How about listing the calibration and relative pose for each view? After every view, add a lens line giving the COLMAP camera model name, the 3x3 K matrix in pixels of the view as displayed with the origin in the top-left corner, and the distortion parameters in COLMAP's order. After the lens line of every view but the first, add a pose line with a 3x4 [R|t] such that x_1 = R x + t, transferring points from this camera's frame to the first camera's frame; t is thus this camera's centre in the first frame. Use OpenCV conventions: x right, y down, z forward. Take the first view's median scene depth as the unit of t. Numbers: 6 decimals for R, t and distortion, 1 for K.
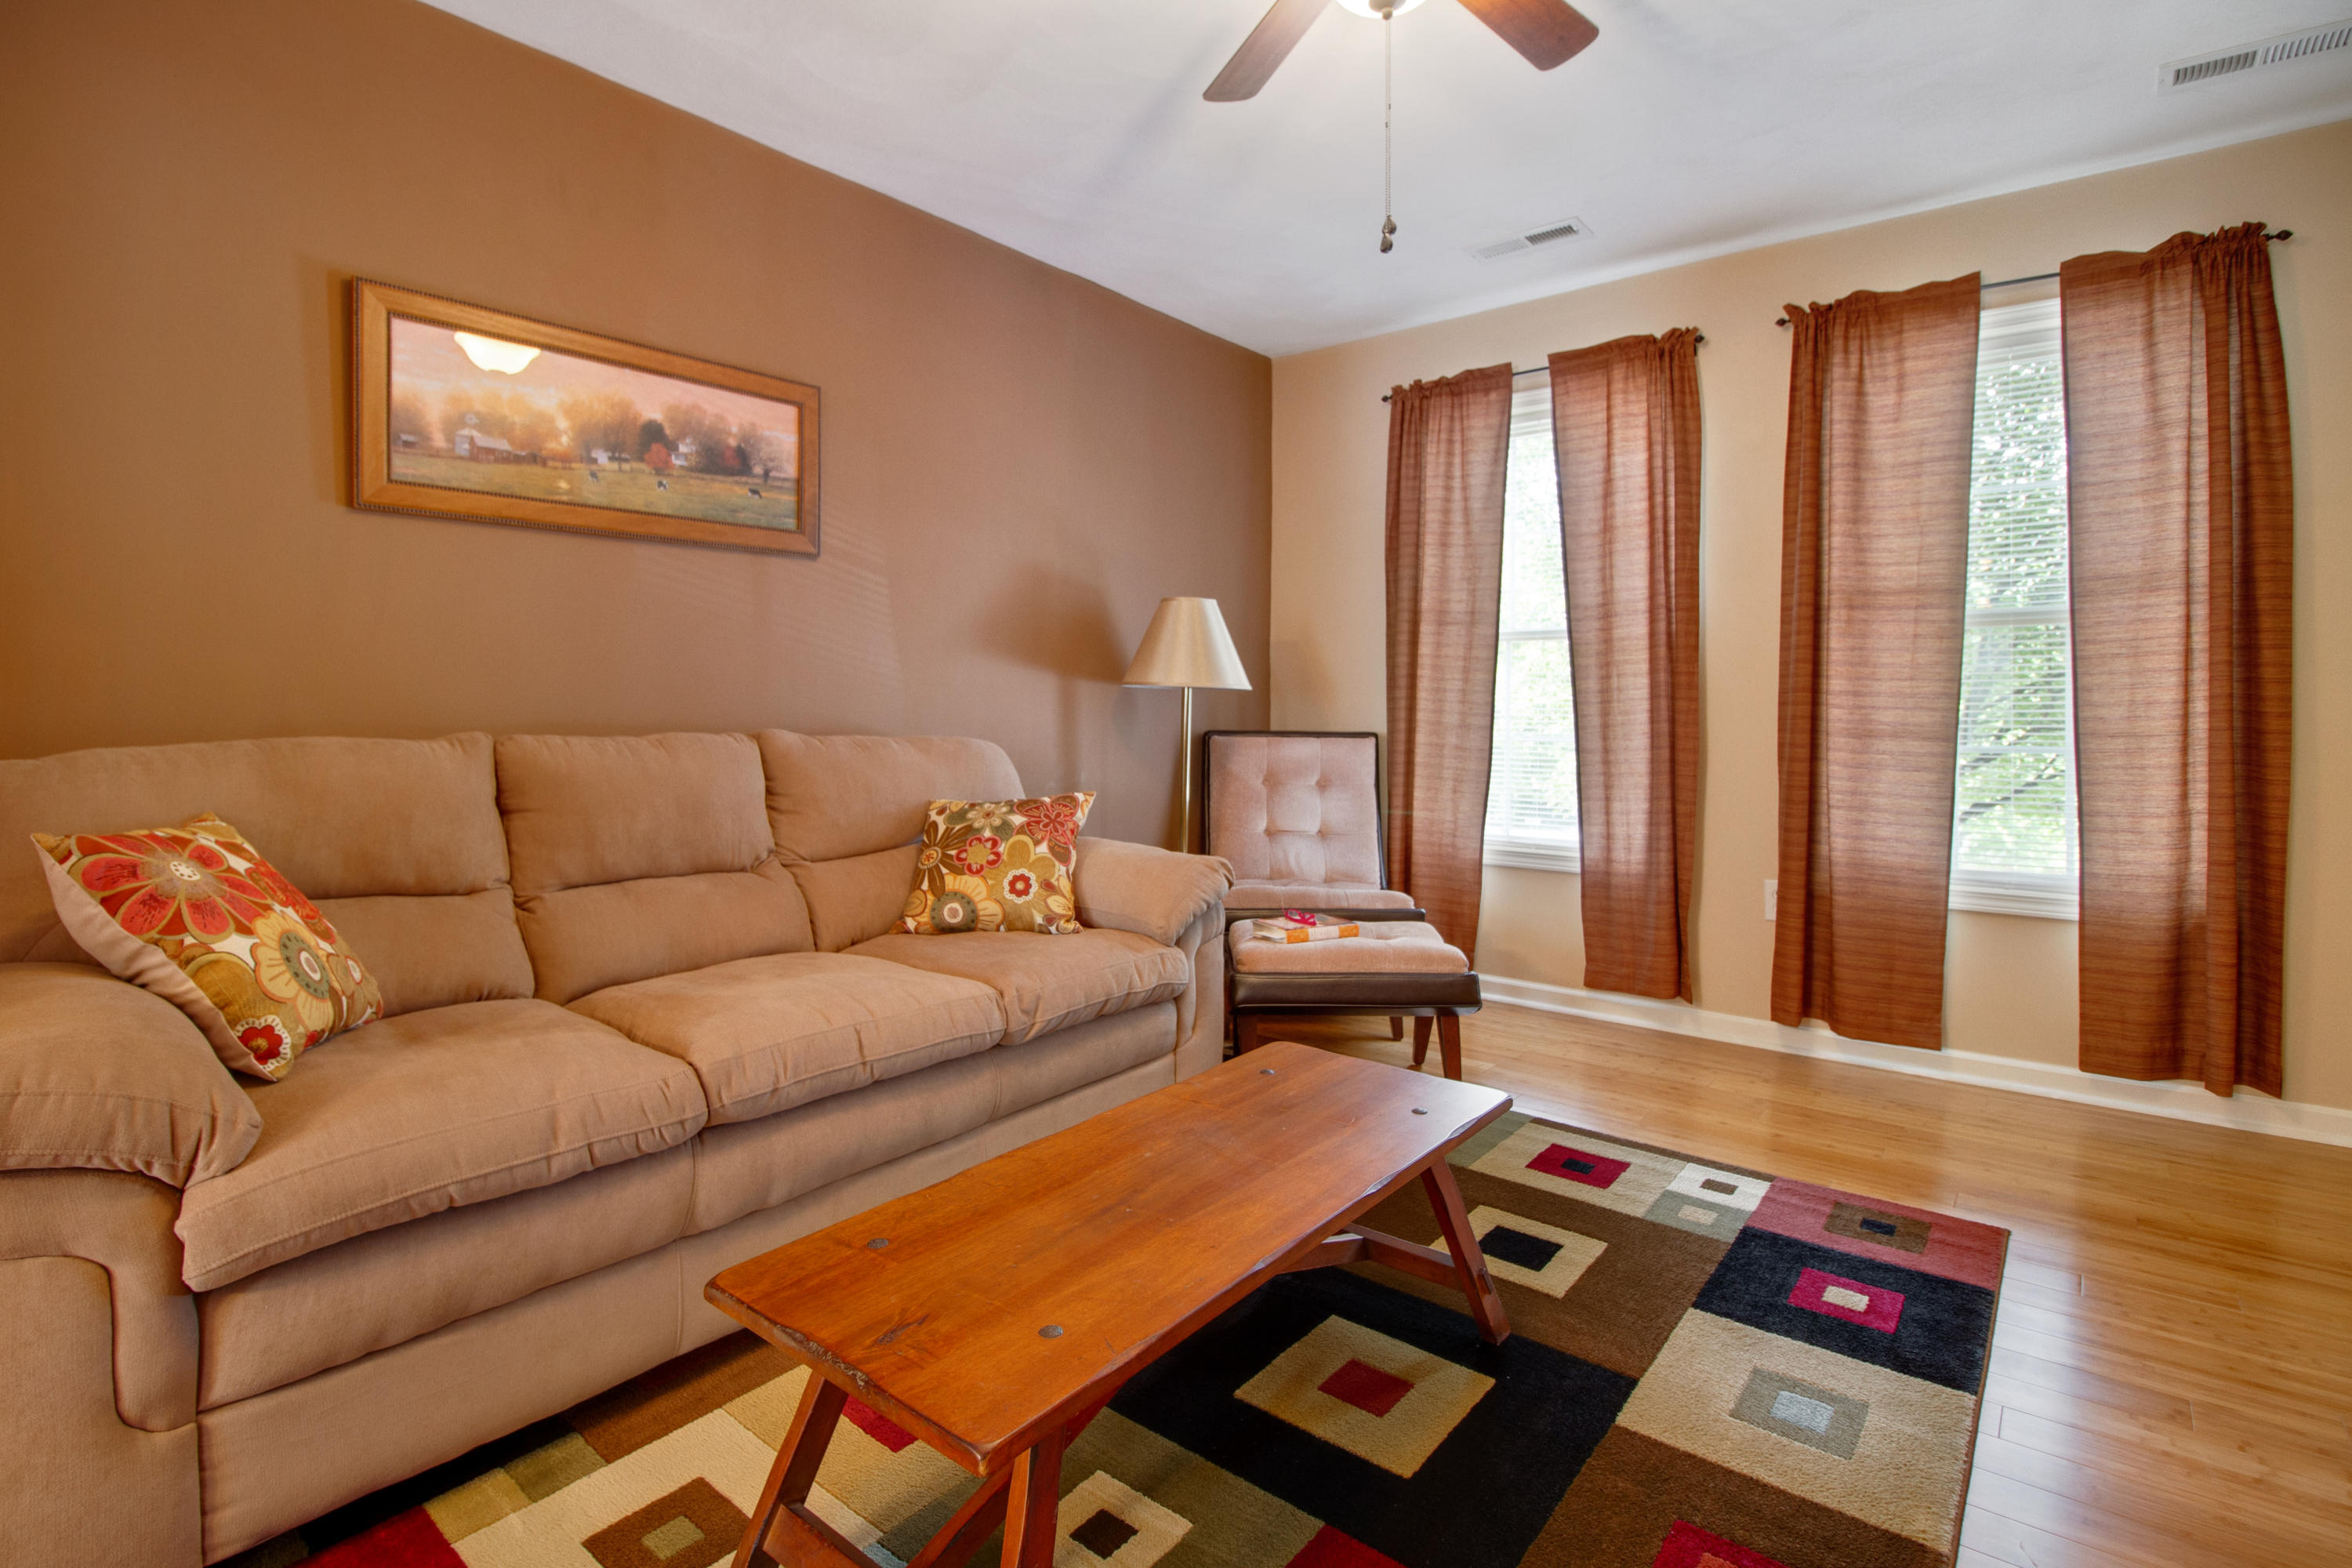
lens RADIAL K [[1143.5, 0, 1133.6], [0, 1143.5, 711.0], [0, 0, 1]] dist [0.001793, 0.004071]
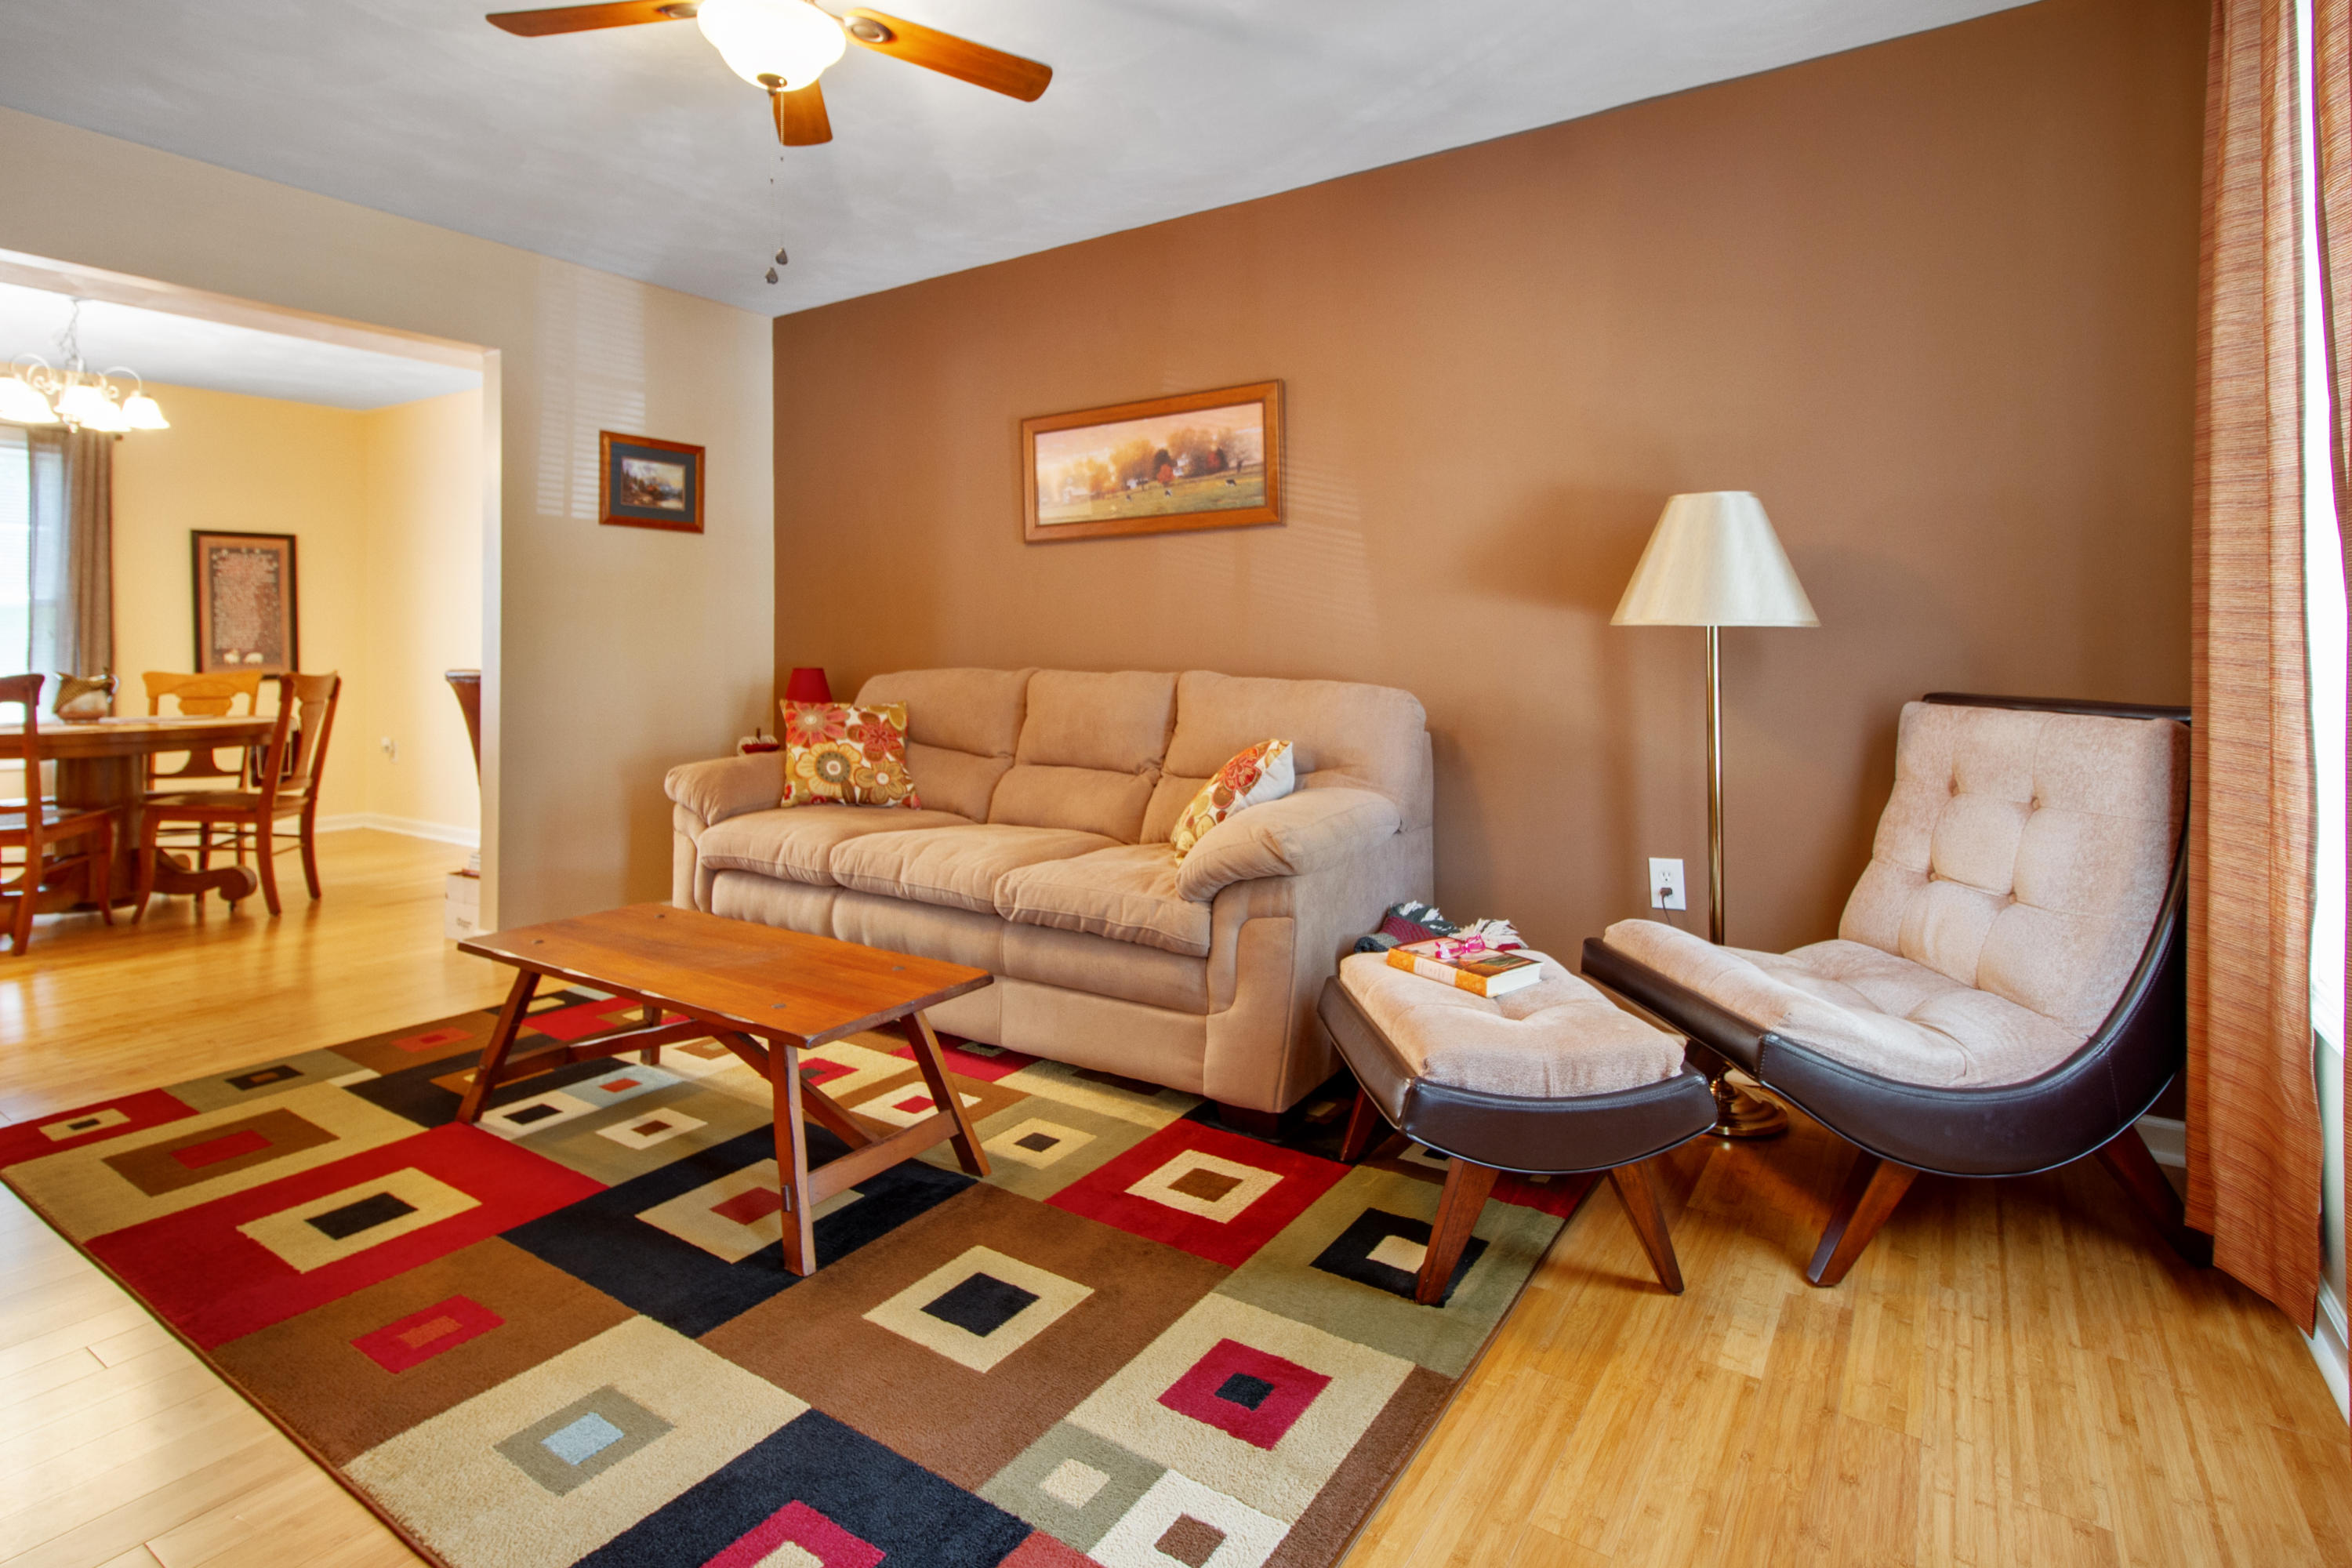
lens RADIAL K [[1143.5, 0, 1203.1], [0, 1143.5, 646.8], [0, 0, 1]] dist [0.001793, 0.004071]
pose [[0.130514, -0.004664, -0.991436, 0.982271], [-0.003985, 0.999978, -0.005229, -0.003503], [0.991438, 0.004634, 0.130492, 0.869386]]
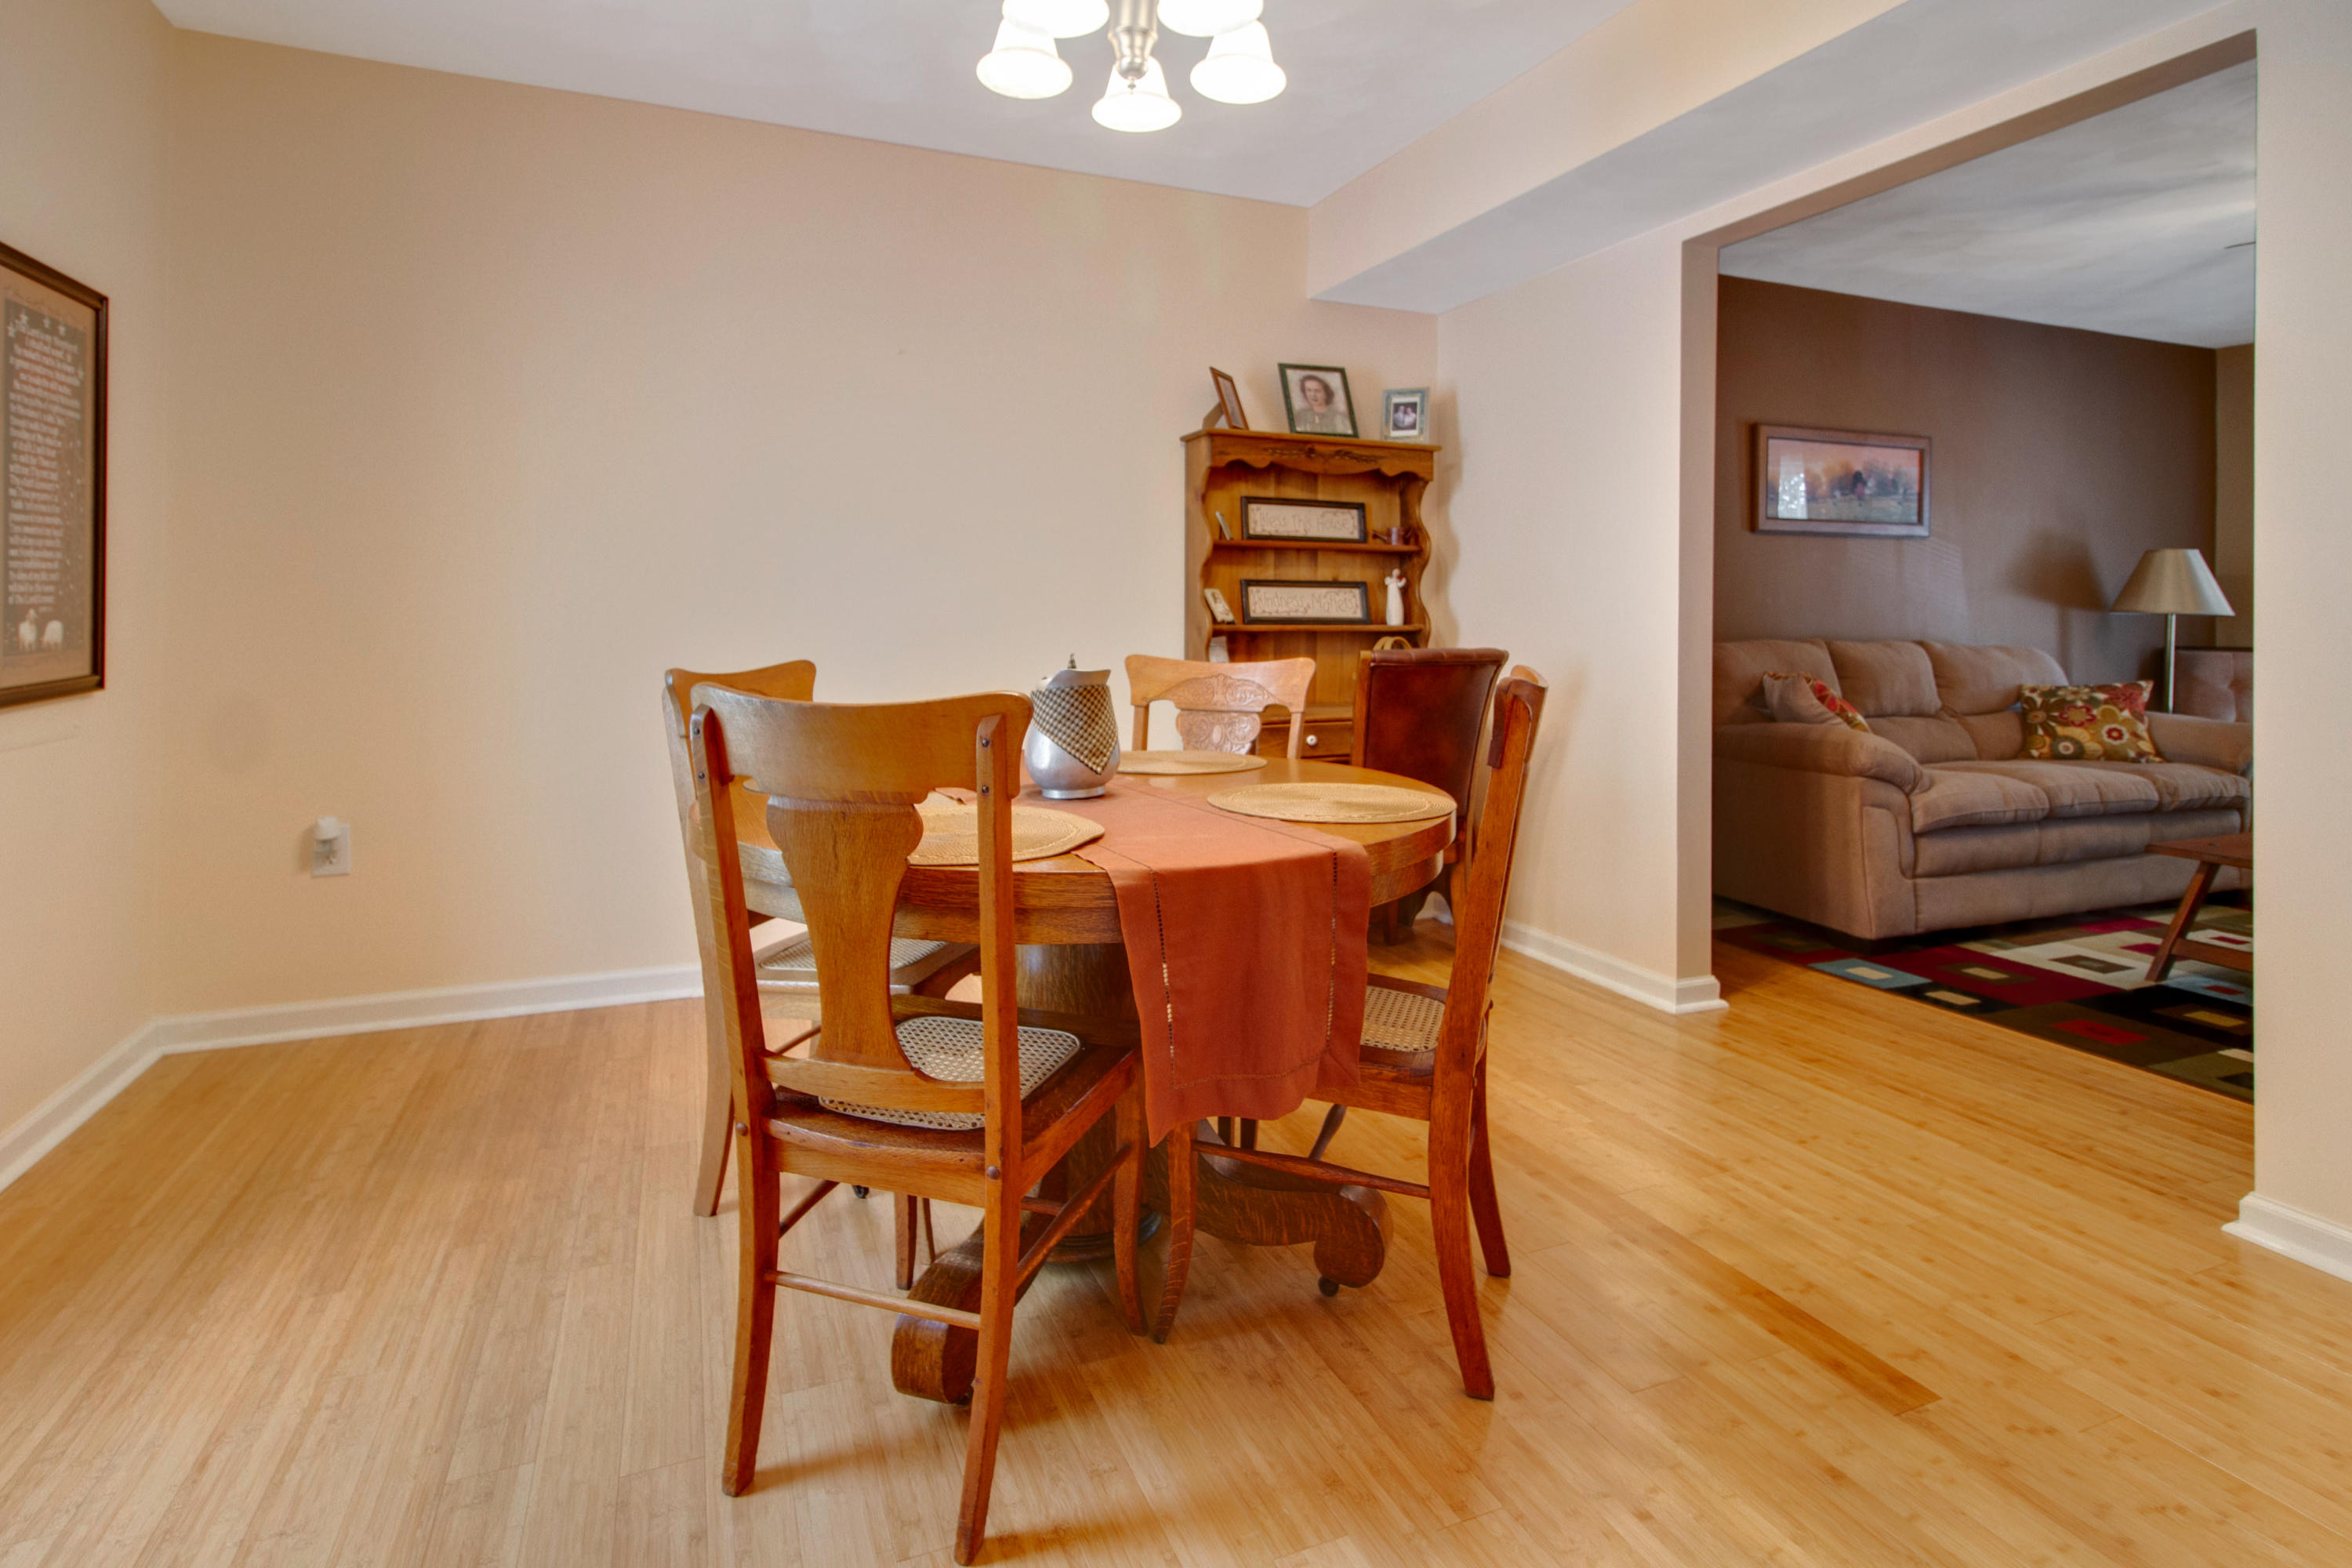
lens RADIAL K [[1143.5, 0, 1146.4], [0, 1143.5, 628.4], [0, 0, 1]] dist [0.001793, 0.004071]
pose [[0.882490, 0.005986, -0.470292, -0.562618], [-0.006656, 0.999978, 0.000238, 0.006189], [0.470283, 0.002920, 0.882511, -1.159485]]
